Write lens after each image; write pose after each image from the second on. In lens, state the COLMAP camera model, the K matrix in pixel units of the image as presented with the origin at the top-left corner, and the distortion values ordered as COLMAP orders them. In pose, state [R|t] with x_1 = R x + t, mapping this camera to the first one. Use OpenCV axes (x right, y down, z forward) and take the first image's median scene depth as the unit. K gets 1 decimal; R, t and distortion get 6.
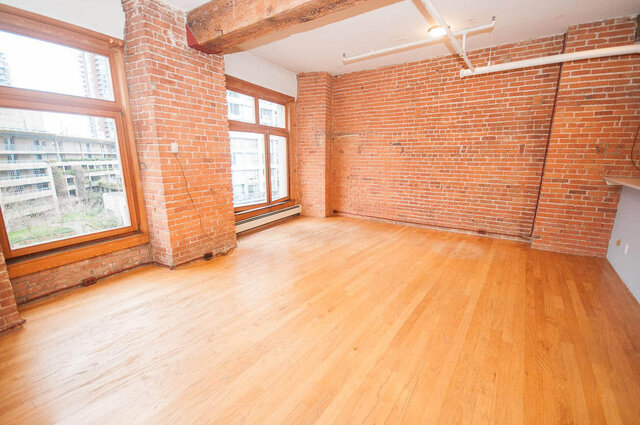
lens RADIAL K [[280.9, 0, 321.3], [0, 280.9, 218.6], [0, 0, 1]] dist [0.007085, -0.009629]
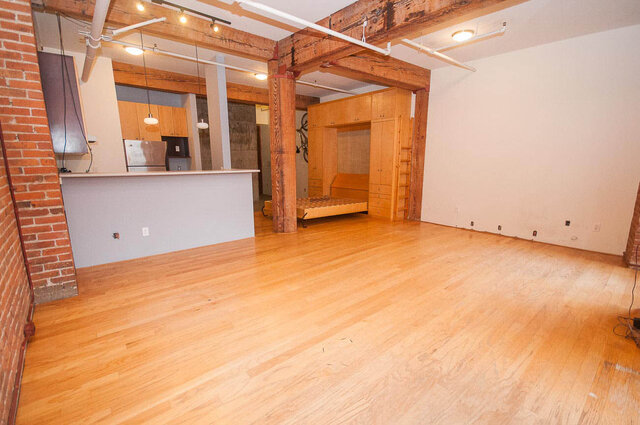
lens RADIAL K [[280.9, 0, 317.7], [0, 280.9, 221.7], [0, 0, 1]] dist [0.007085, -0.009629]
pose [[-0.964227, -0.060847, 0.258002, 0.079246], [0.052161, 0.910718, 0.409723, -0.267862], [-0.259897, 0.408523, -0.874964, 1.320475]]
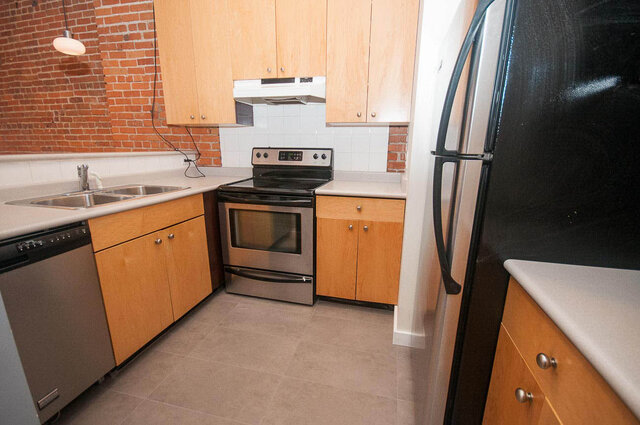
lens RADIAL K [[280.9, 0, 322.4], [0, 280.9, 218.3], [0, 0, 1]] dist [0.007085, -0.009629]
pose [[0.927212, -0.086071, 0.364512, 0.937003], [0.072585, 0.996080, 0.050565, 0.019785], [-0.367435, -0.020427, 0.929825, 0.120256]]
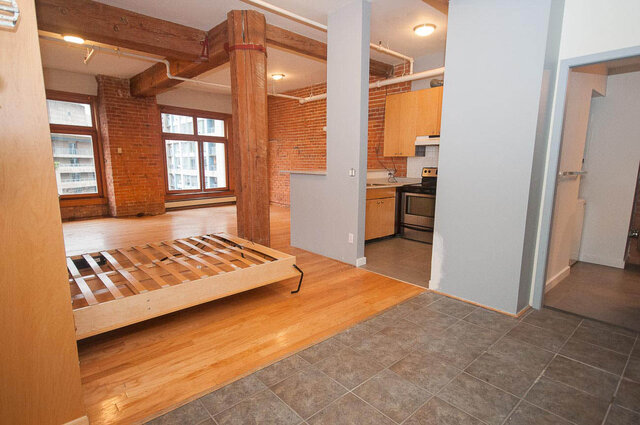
lens RADIAL K [[341.8, 0, 322.0], [0, 341.8, 217.4], [0, 0, 1]] dist [0.015404, -0.001056]
pose [[0.976412, 0.036152, -0.212870, 0.933055], [-0.048504, 0.997411, -0.053090, 0.176643], [0.210399, 0.062163, 0.975637, -0.654819]]
